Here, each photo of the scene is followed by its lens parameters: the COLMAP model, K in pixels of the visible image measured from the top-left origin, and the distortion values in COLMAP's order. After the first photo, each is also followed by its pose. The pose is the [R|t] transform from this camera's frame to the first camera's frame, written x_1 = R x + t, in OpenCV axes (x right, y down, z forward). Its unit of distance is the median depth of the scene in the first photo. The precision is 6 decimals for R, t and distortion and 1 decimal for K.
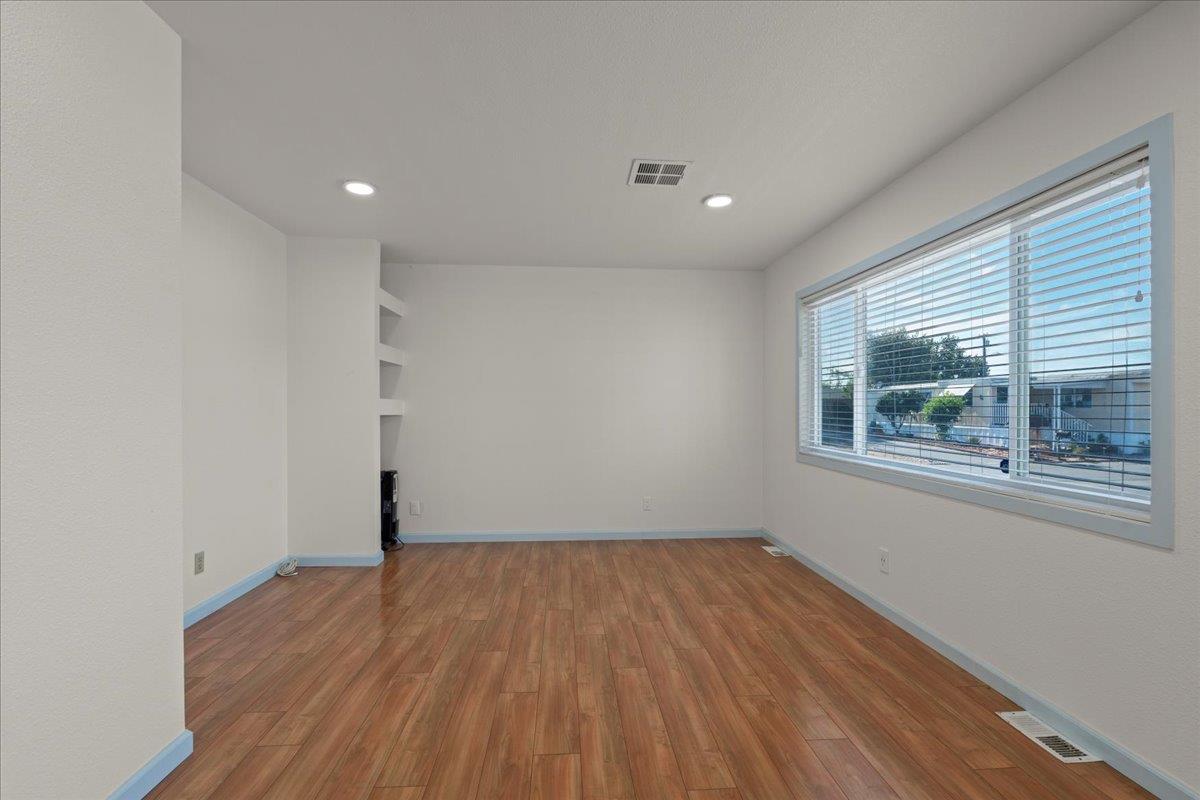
lens RADIAL K [[526.1, 0, 606.5], [0, 526.1, 409.7], [0, 0, 1]] dist [-0.000765, -0.000548]
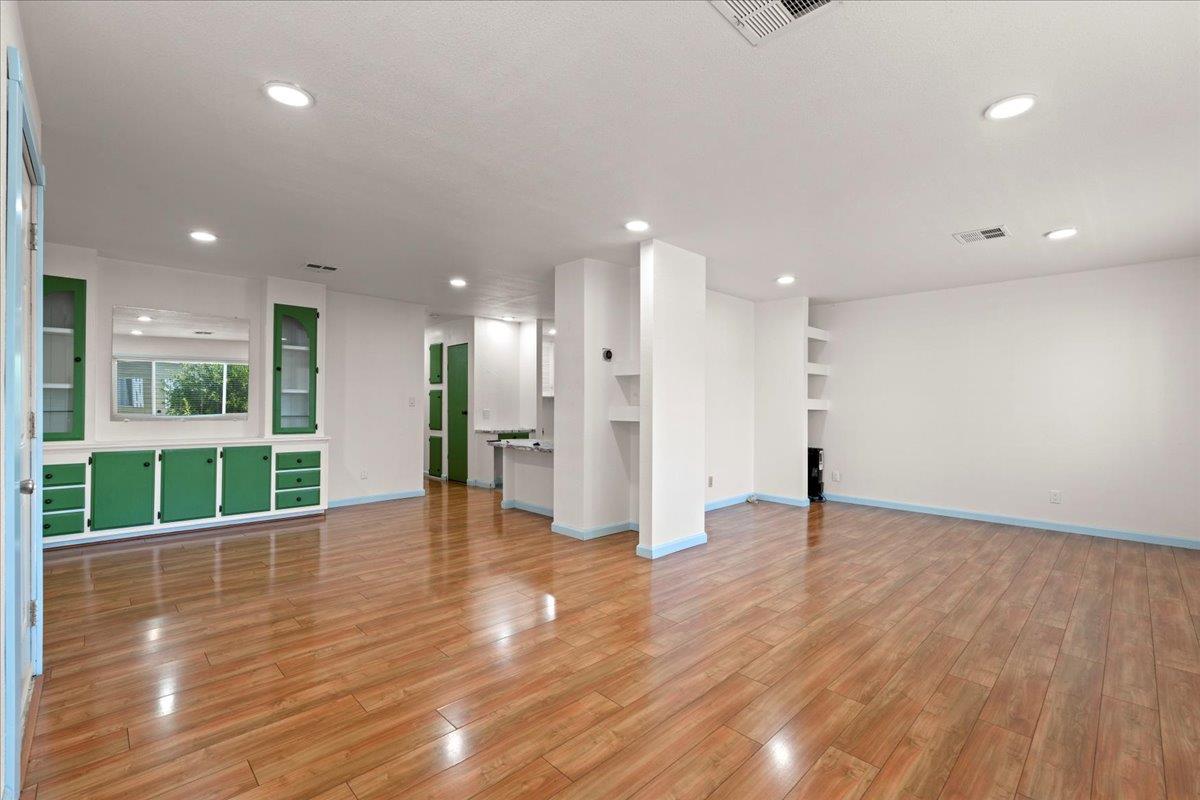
lens RADIAL K [[526.1, 0, 592.3], [0, 526.1, 403.4], [0, 0, 1]] dist [-0.000765, -0.000548]
pose [[0.631962, 0.001265, -0.774998, 0.458509], [-0.009895, 0.999930, -0.006437, 0.010495], [0.774936, 0.011737, 0.631930, -0.575916]]
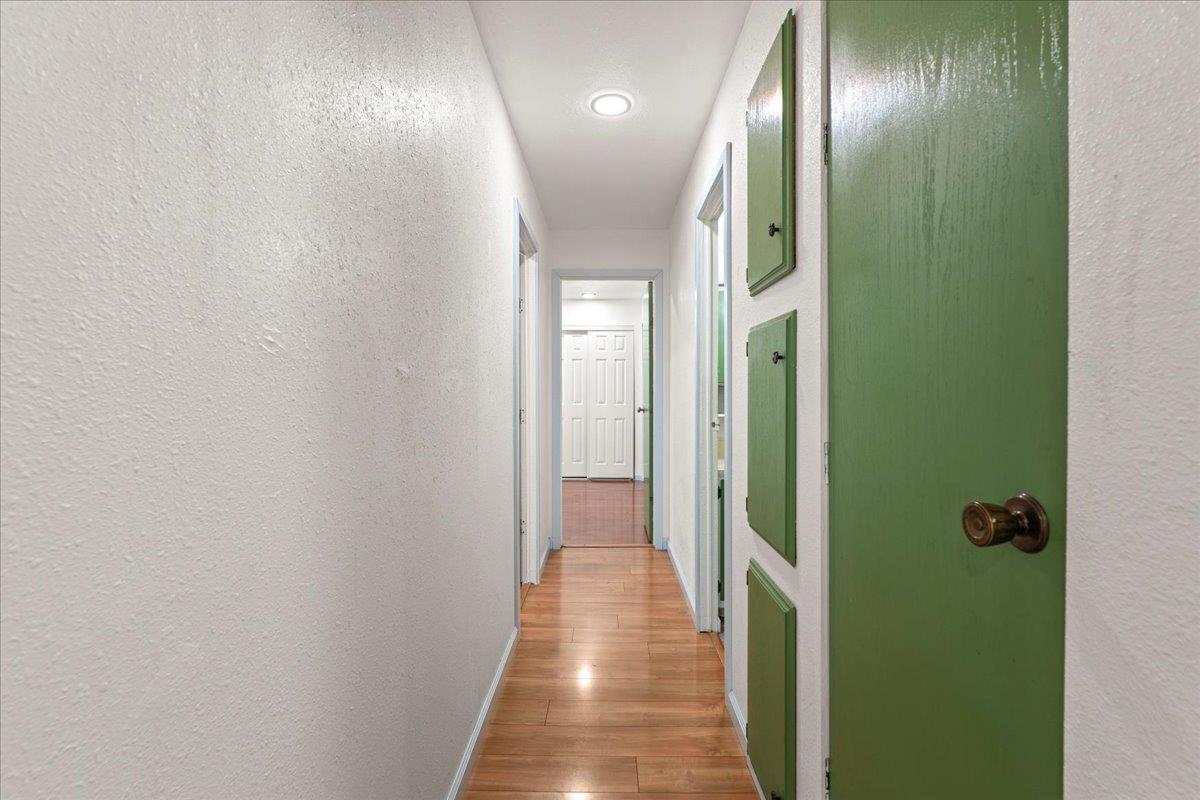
lens RADIAL K [[526.1, 0, 599.3], [0, 526.1, 396.7], [0, 0, 1]] dist [-0.000765, -0.000548]
pose [[-0.098077, 0.002176, -0.995176, -1.694182], [-0.007605, 0.999967, 0.002936, 0.003249], [0.995150, 0.007856, -0.098057, 0.422402]]
